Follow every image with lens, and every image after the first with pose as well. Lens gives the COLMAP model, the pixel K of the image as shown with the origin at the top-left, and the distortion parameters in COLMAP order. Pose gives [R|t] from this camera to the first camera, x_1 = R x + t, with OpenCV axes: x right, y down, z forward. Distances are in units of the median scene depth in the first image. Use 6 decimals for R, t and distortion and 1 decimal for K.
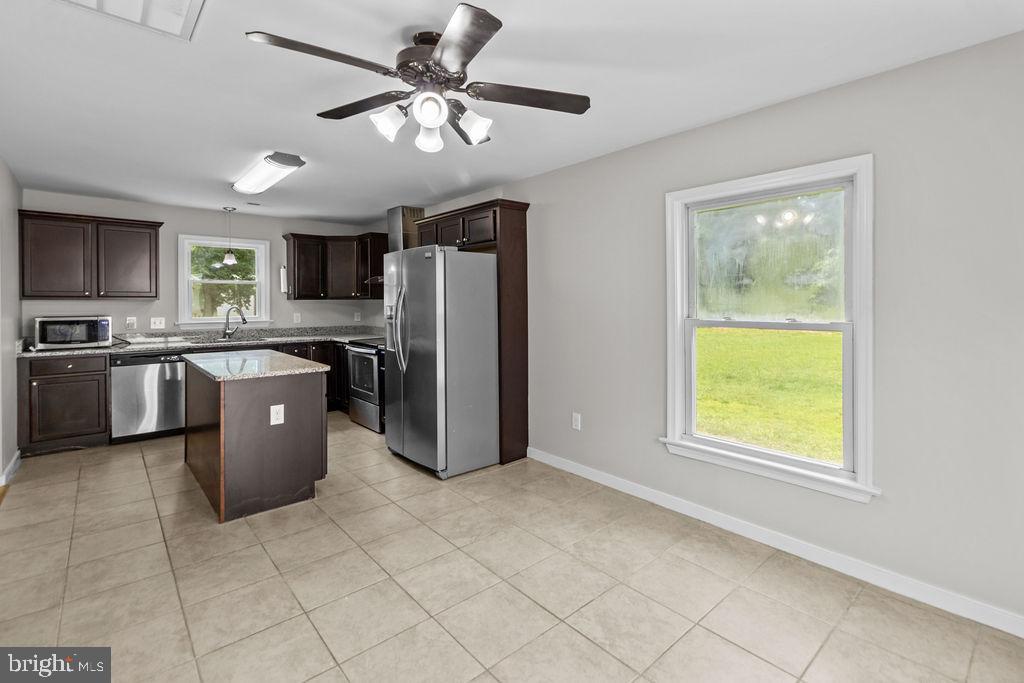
lens RADIAL K [[484.5, 0, 530.9], [0, 484.5, 301.8], [0, 0, 1]] dist [0.001670, 0.002505]
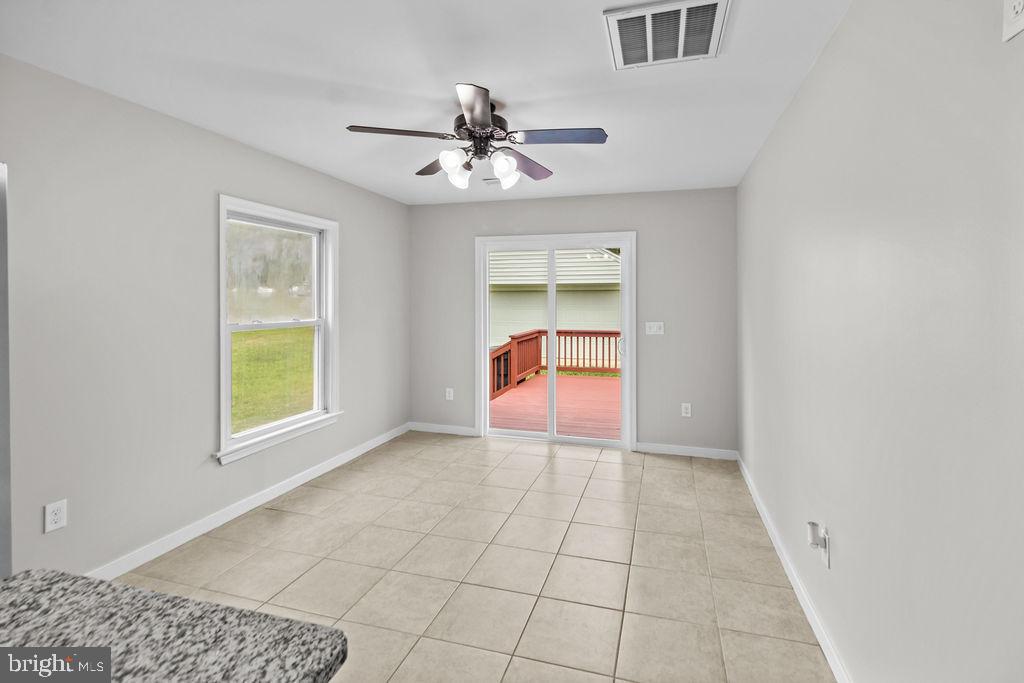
lens RADIAL K [[484.5, 0, 537.1], [0, 484.5, 306.2], [0, 0, 1]] dist [0.001670, 0.002505]
pose [[-0.551588, -0.005113, 0.834101, -0.540738], [0.005333, 0.999939, 0.009656, -0.006201], [-0.834100, 0.009775, -0.551527, 0.635102]]
